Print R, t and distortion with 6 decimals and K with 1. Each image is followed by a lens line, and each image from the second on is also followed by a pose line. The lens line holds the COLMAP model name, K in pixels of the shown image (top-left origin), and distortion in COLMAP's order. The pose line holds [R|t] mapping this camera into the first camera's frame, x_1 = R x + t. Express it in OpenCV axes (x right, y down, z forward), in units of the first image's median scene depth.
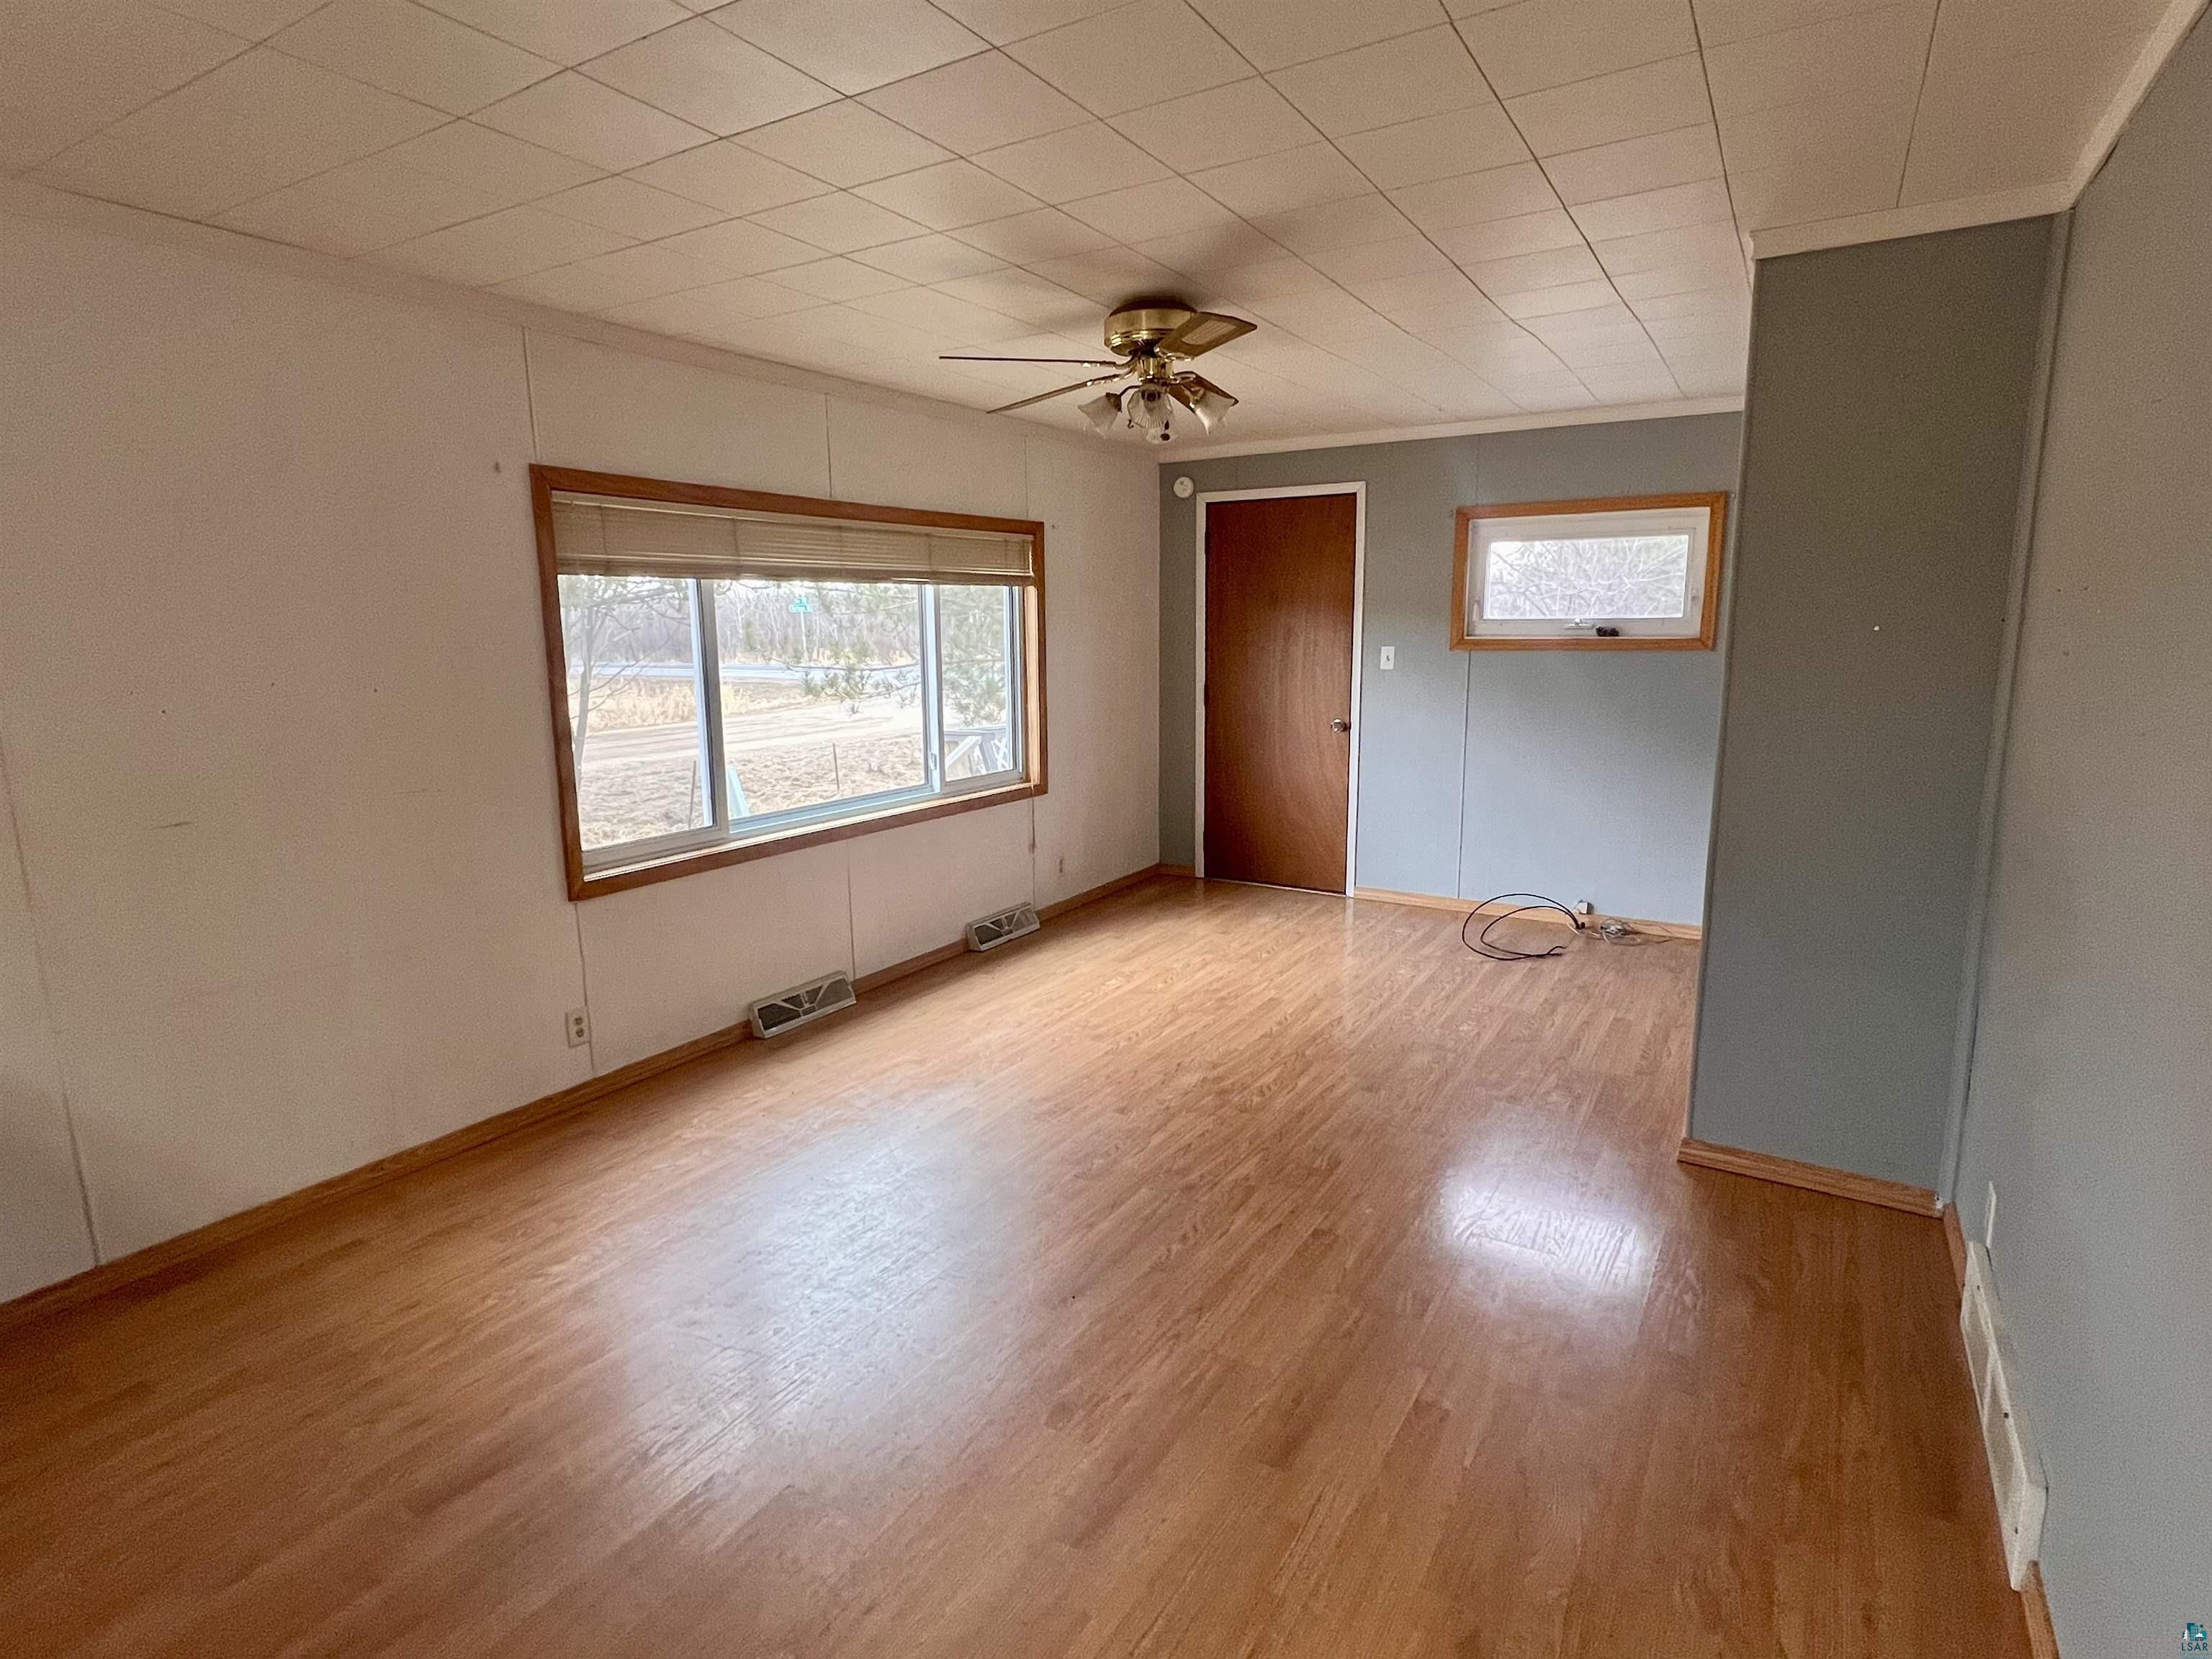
lens RADIAL K [[1147.5, 0, 1099.1], [0, 1147.5, 827.4], [0, 0, 1]] dist [0.000461, -0.000696]
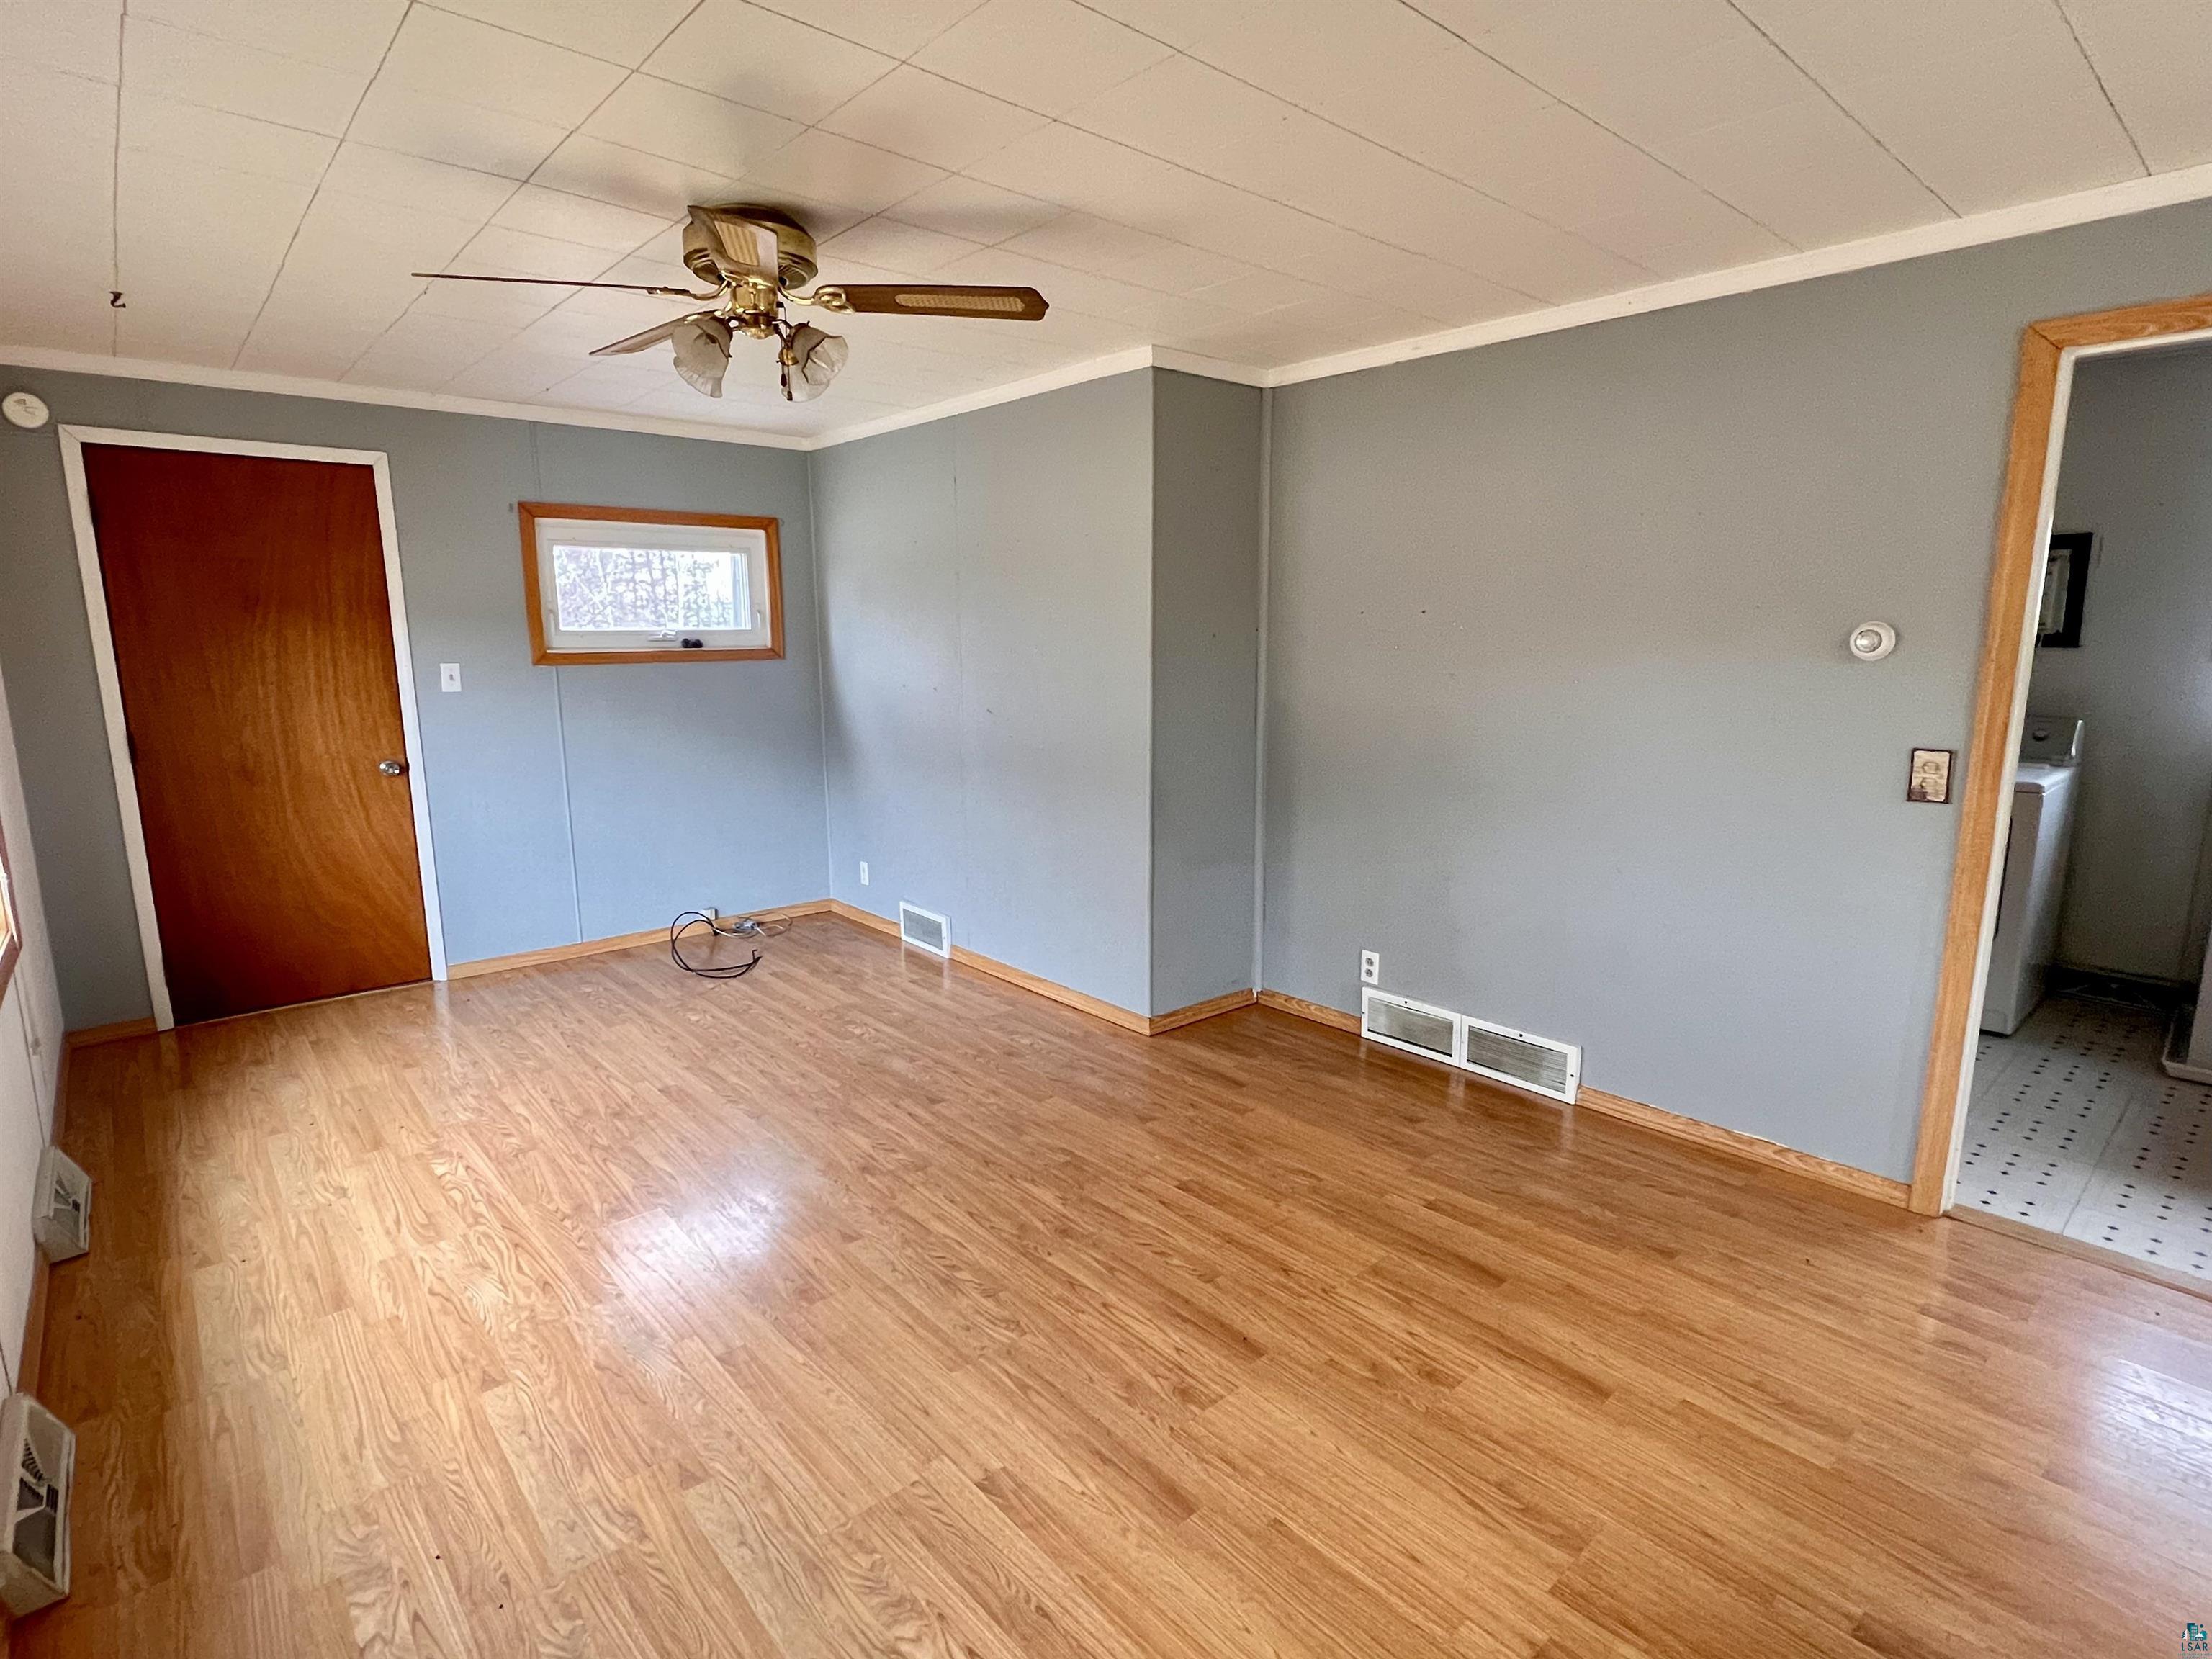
lens RADIAL K [[1112.9, 0, 1095.9], [0, 1112.9, 826.9], [0, 0, 1]] dist [-0.004415, -0.001031]
pose [[0.290232, -0.158476, 0.943743, -0.434639], [0.171927, 0.978781, 0.111486, -0.062774], [-0.941385, 0.129898, 0.311319, 0.398432]]
